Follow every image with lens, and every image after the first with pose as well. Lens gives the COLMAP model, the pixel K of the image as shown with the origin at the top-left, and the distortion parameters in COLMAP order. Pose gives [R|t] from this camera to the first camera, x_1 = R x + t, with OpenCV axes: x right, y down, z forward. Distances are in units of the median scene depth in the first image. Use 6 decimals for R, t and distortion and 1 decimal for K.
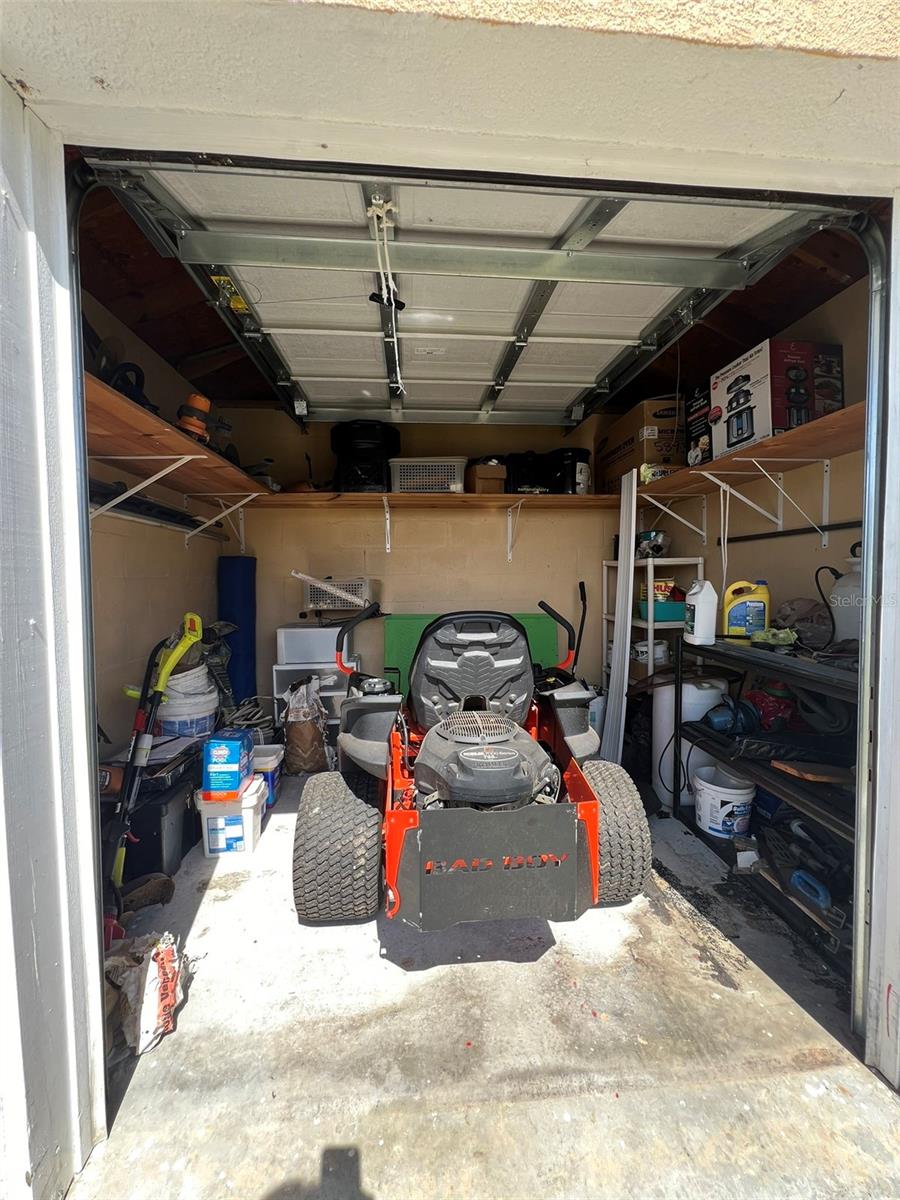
lens RADIAL K [[483.8, 0, 452.0], [0, 483.8, 601.6], [0, 0, 1]] dist [-0.001159, -0.000012]
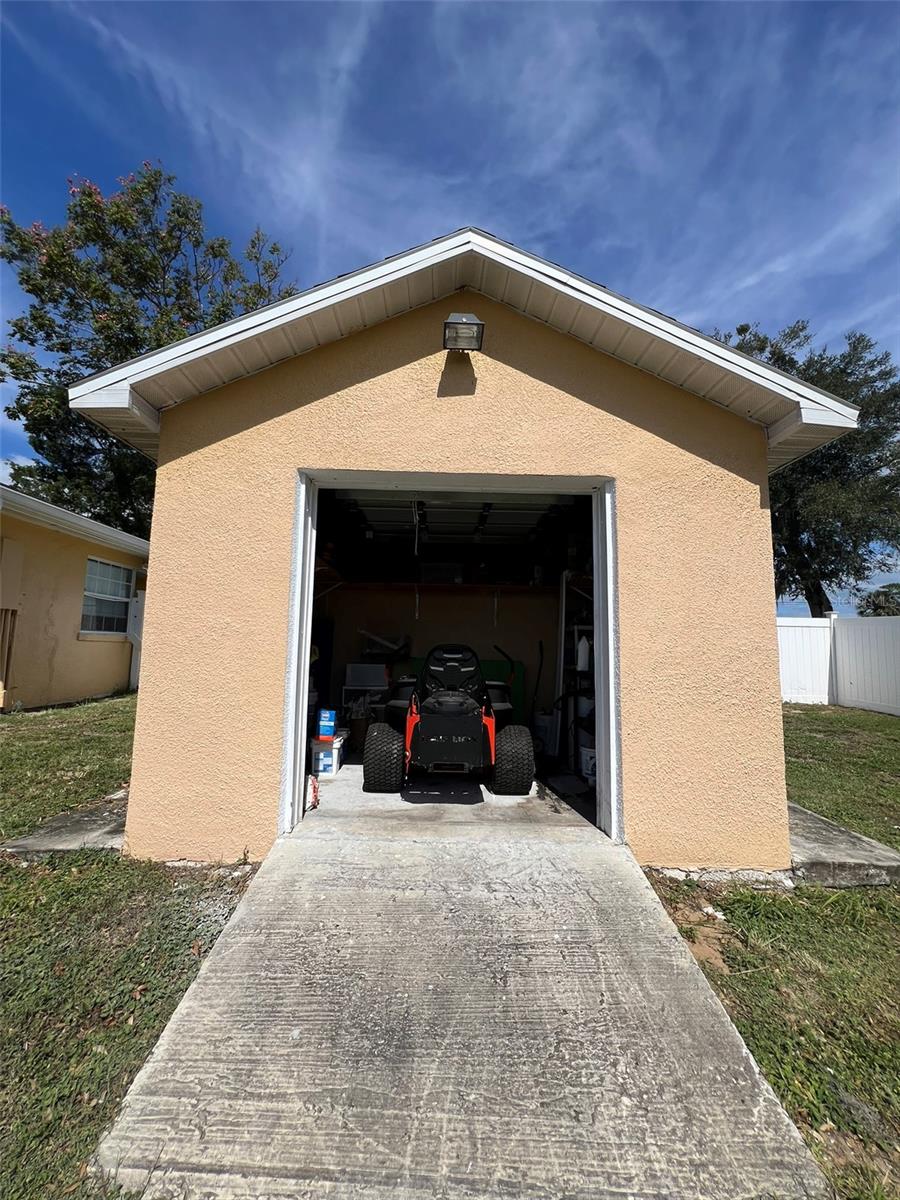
lens RADIAL K [[483.8, 0, 451.3], [0, 483.8, 598.2], [0, 0, 1]] dist [-0.001159, -0.000012]
pose [[0.997137, 0.018763, -0.073250, 0.182060], [-0.030053, 0.987266, -0.156216, 0.143136], [0.069386, 0.157970, 0.985003, -1.065973]]
